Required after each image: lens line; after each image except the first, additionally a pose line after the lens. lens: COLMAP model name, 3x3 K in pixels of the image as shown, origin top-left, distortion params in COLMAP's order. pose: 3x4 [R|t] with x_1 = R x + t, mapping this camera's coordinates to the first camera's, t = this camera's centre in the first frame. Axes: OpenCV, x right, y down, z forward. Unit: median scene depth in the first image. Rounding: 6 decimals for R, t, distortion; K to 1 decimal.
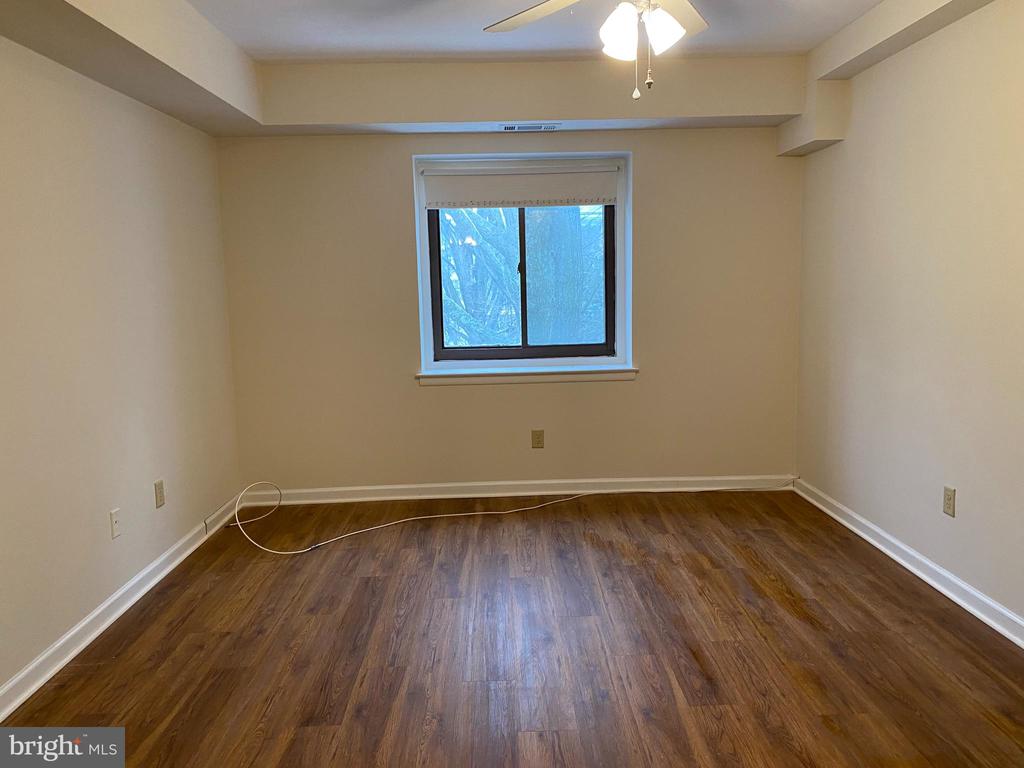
lens RADIAL K [[782.9, 0, 518.8], [0, 782.9, 376.4], [0, 0, 1]] dist [0.080349, -0.106456]
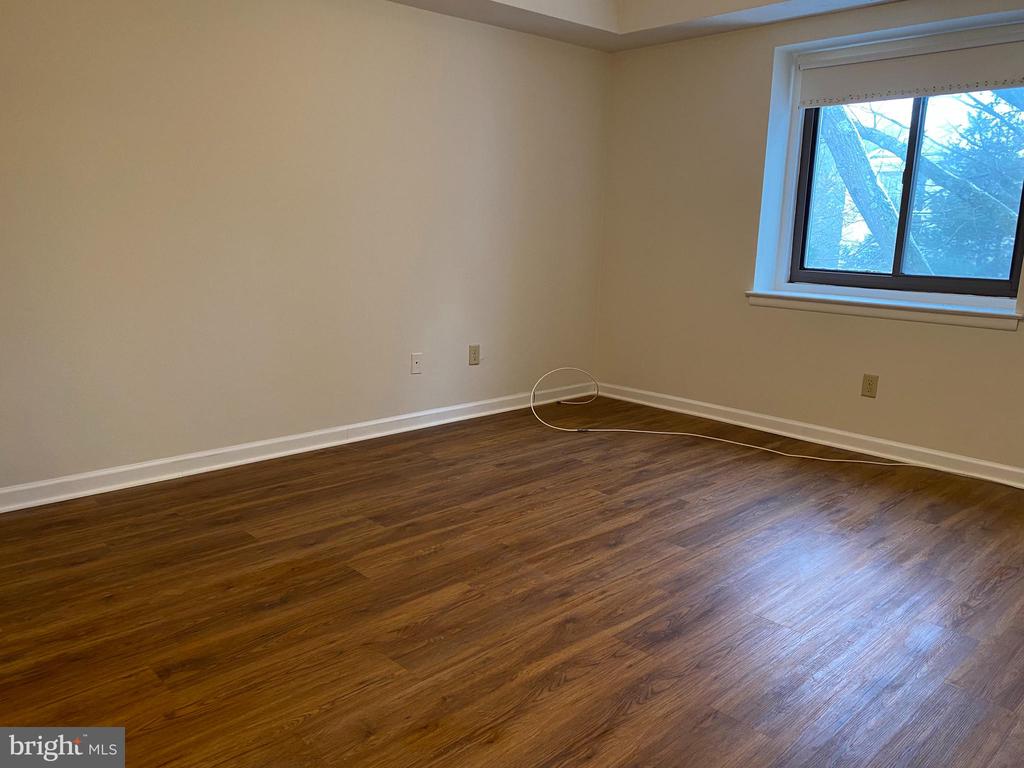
lens RADIAL K [[775.1, 0, 507.2], [0, 775.1, 385.0], [0, 0, 1]] dist [0.070798, -0.106130]
pose [[0.659404, 0.189068, -0.727626, 0.420090], [-0.131345, 0.981947, 0.136122, 0.019513], [0.740226, 0.005811, 0.672333, 0.185076]]
